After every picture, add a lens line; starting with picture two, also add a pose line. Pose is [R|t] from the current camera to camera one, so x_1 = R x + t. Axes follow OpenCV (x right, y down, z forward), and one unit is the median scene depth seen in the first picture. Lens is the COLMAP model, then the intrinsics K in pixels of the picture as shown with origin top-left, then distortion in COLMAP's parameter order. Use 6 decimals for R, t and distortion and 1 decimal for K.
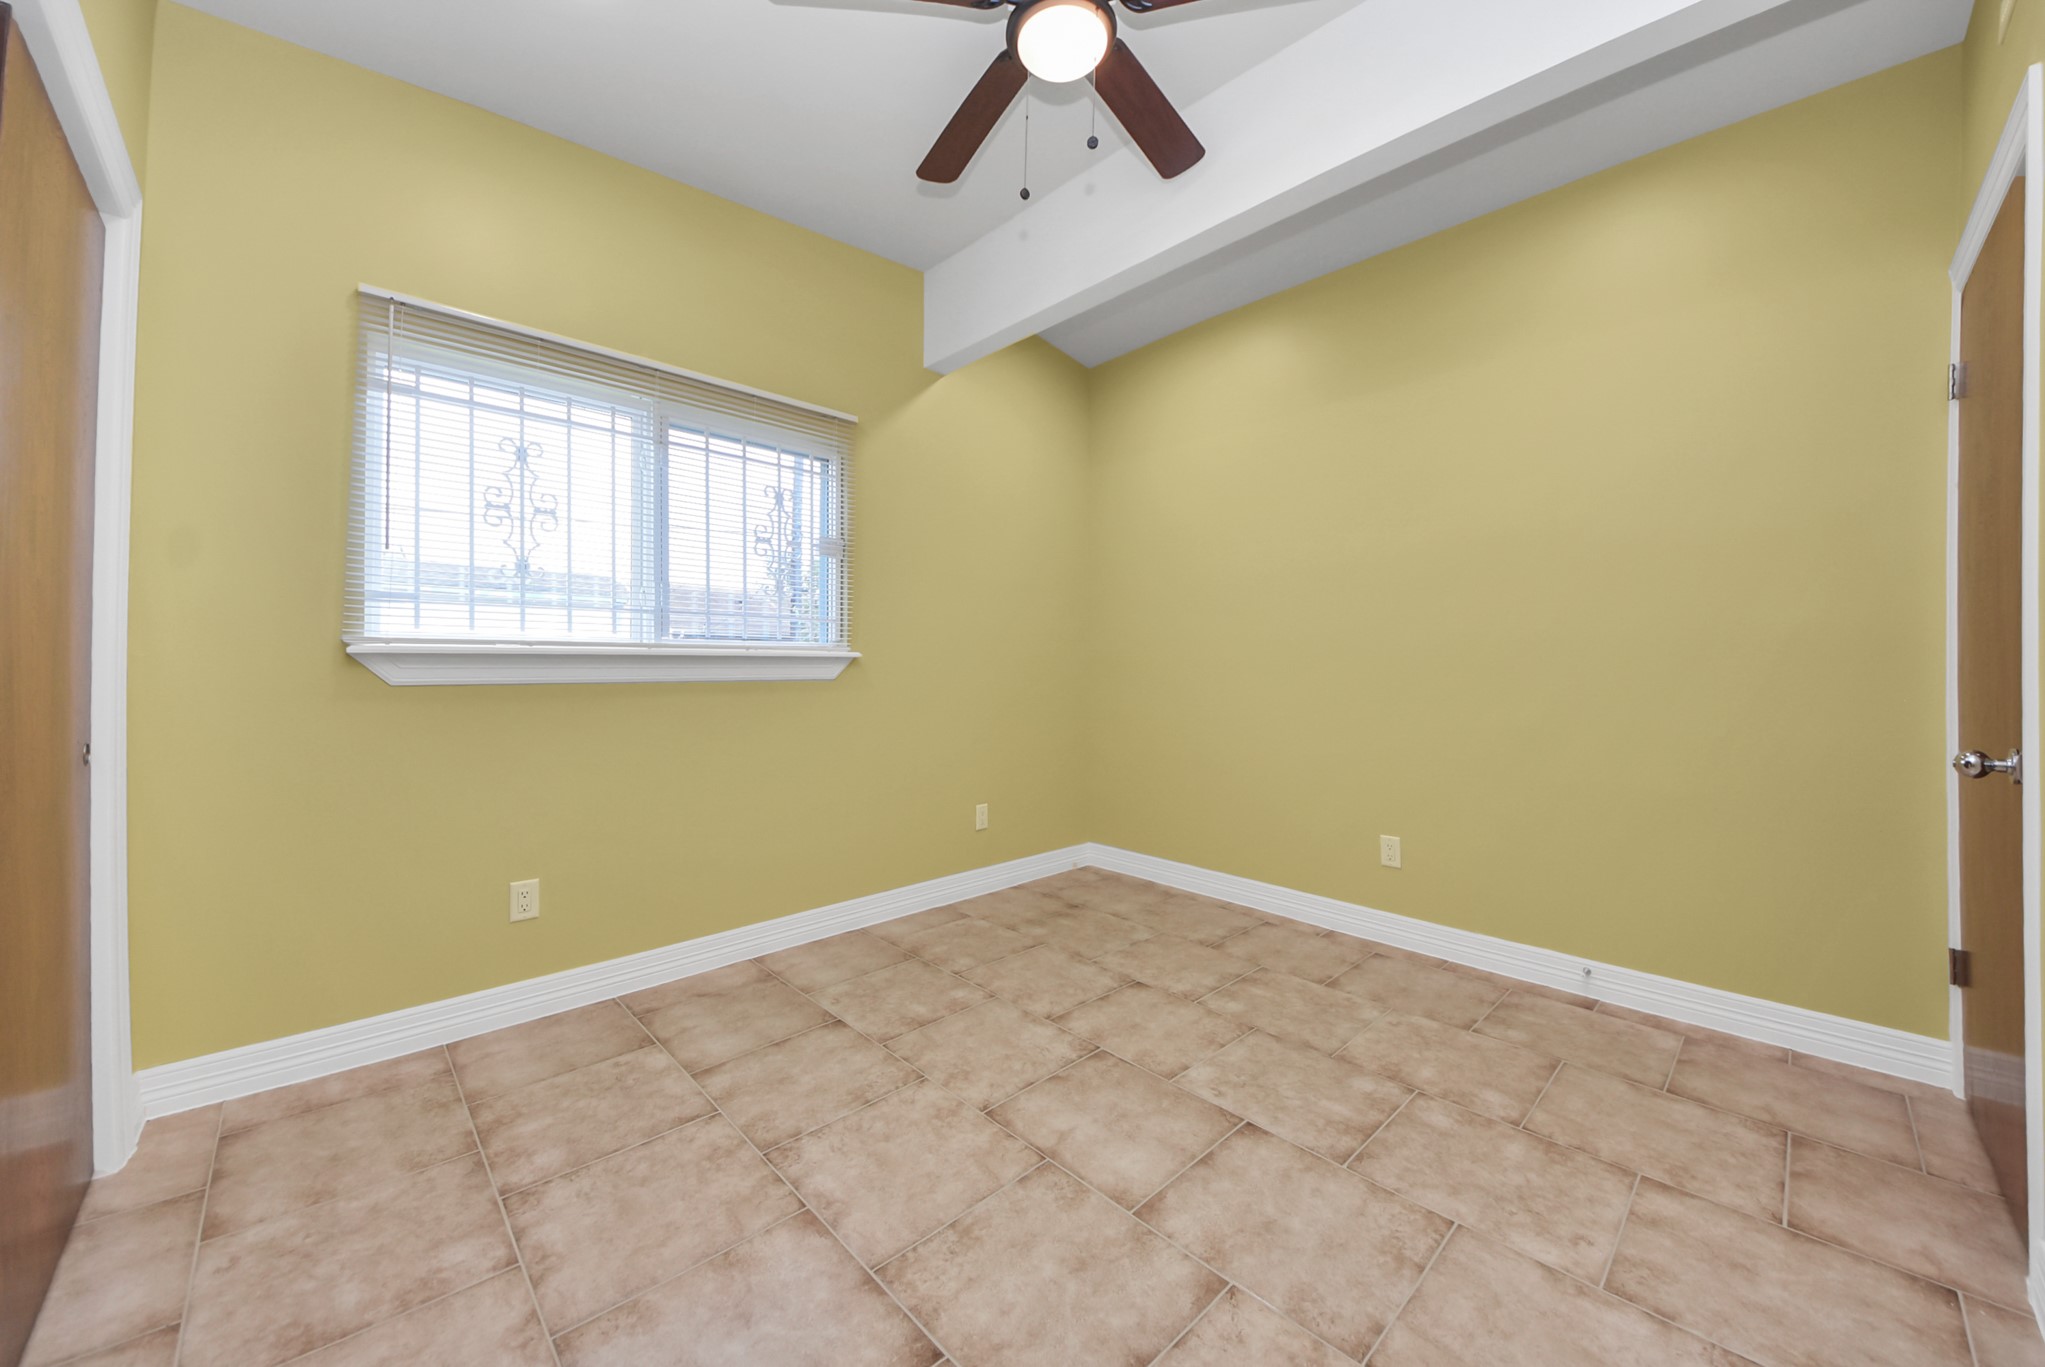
lens RADIAL K [[762.4, 0, 1033.7], [0, 762.4, 674.6], [0, 0, 1]] dist [0.028024, -0.009159]
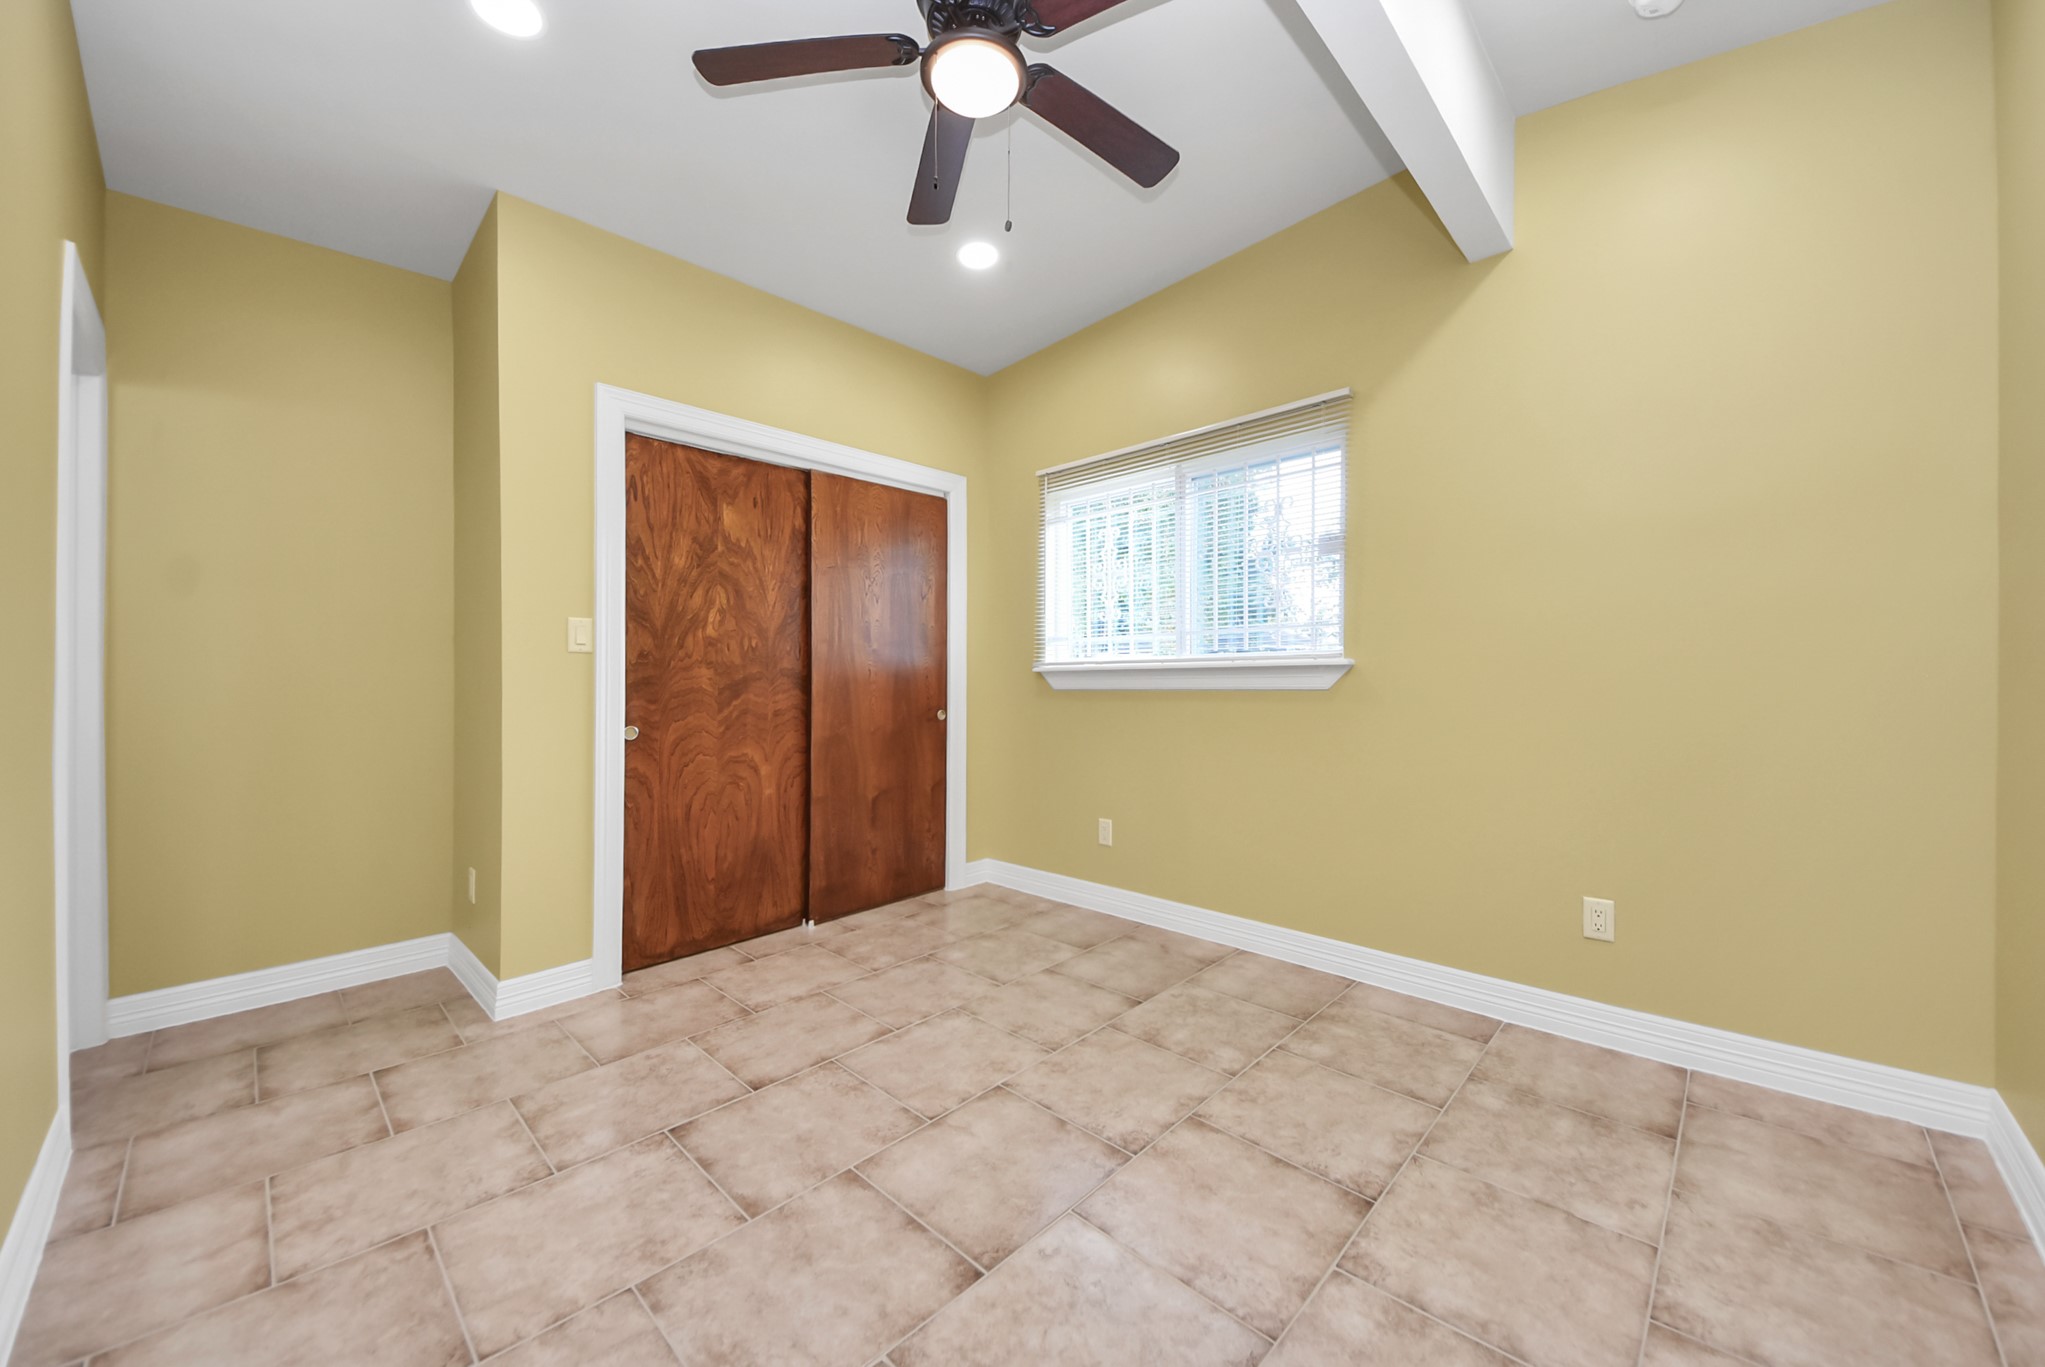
lens RADIAL K [[762.4, 0, 1025.9], [0, 762.4, 670.9], [0, 0, 1]] dist [0.028024, -0.009159]
pose [[0.031673, -0.006450, -0.999477, 0.802416], [0.000412, 0.999979, -0.006440, -0.012612], [0.999498, -0.000207, 0.031675, 0.774513]]
